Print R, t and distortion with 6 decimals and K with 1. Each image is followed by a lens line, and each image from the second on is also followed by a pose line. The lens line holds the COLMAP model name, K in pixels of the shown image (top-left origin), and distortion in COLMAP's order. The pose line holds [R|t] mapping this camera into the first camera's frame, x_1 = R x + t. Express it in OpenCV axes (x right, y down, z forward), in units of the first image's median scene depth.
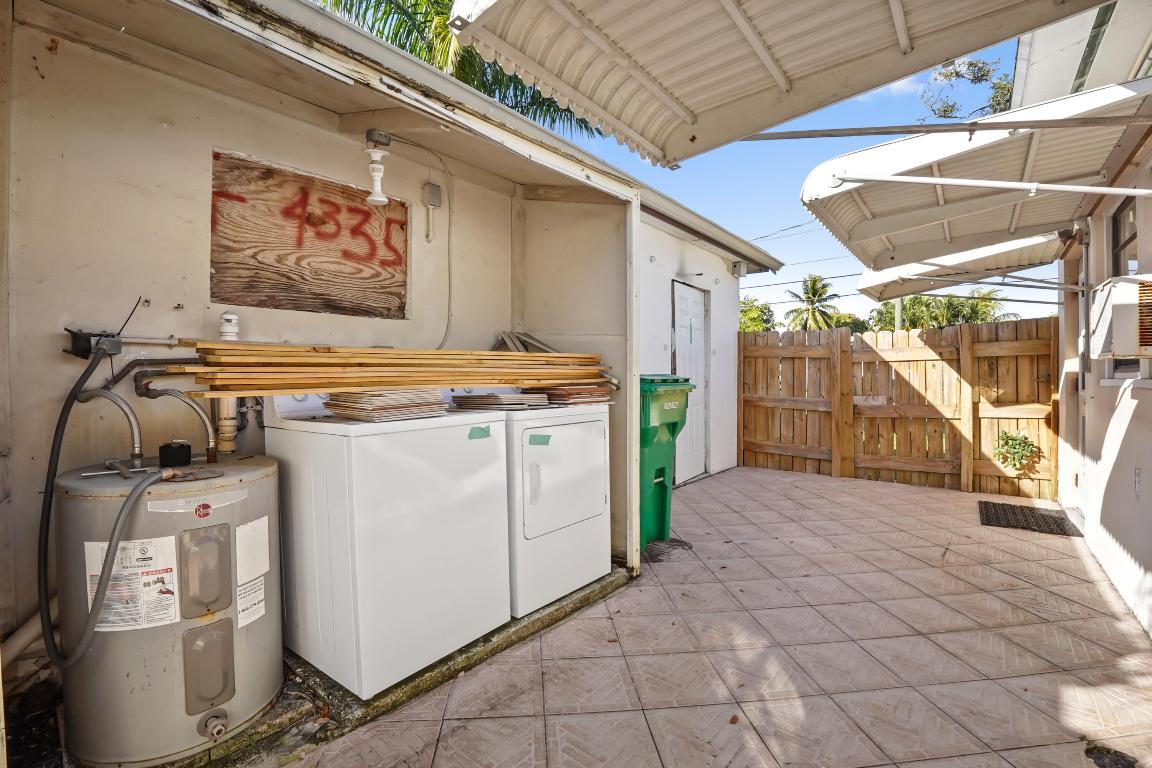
lens RADIAL K [[526.0, 0, 562.5], [0, 526.0, 388.8], [0, 0, 1]] dist [-0.034633, 0.007132]
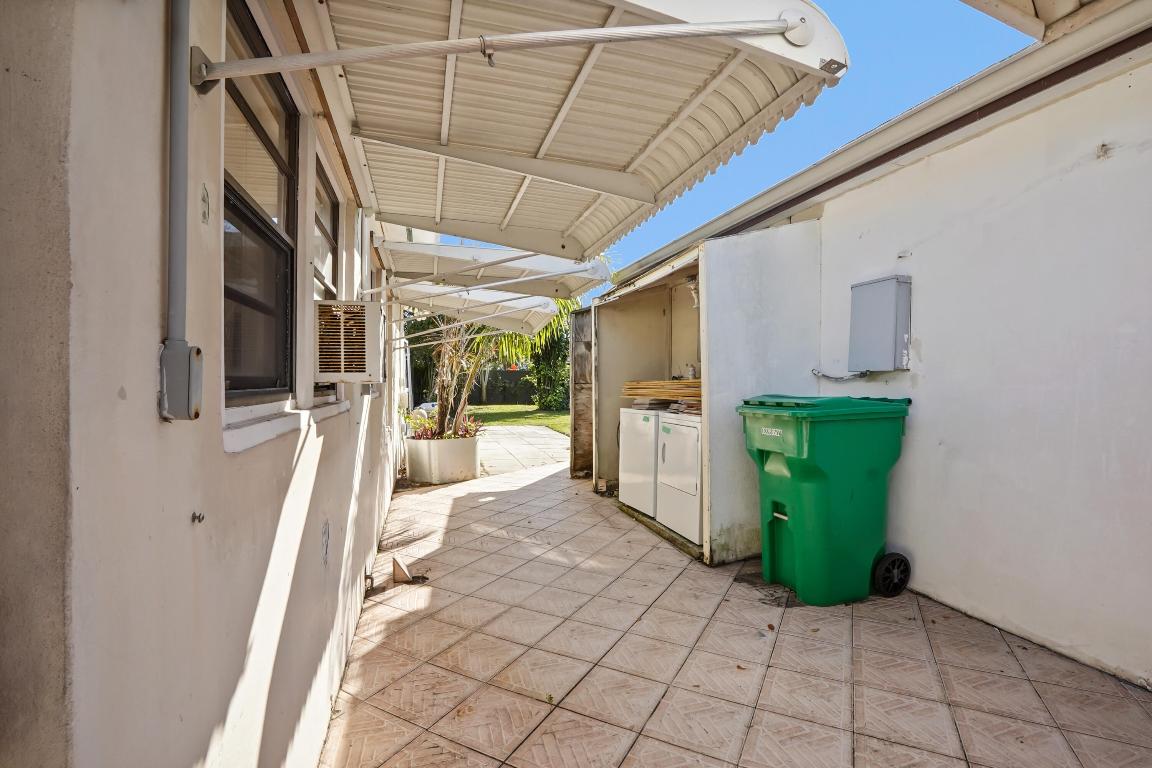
lens RADIAL K [[526.0, 0, 562.5], [0, 526.0, 388.8], [0, 0, 1]] dist [-0.034633, 0.007132]
pose [[-0.602355, 0.000166, -0.798228, 0.747818], [-0.014438, 0.999834, 0.011103, -0.027540], [0.798098, 0.018213, -0.602253, 0.843395]]
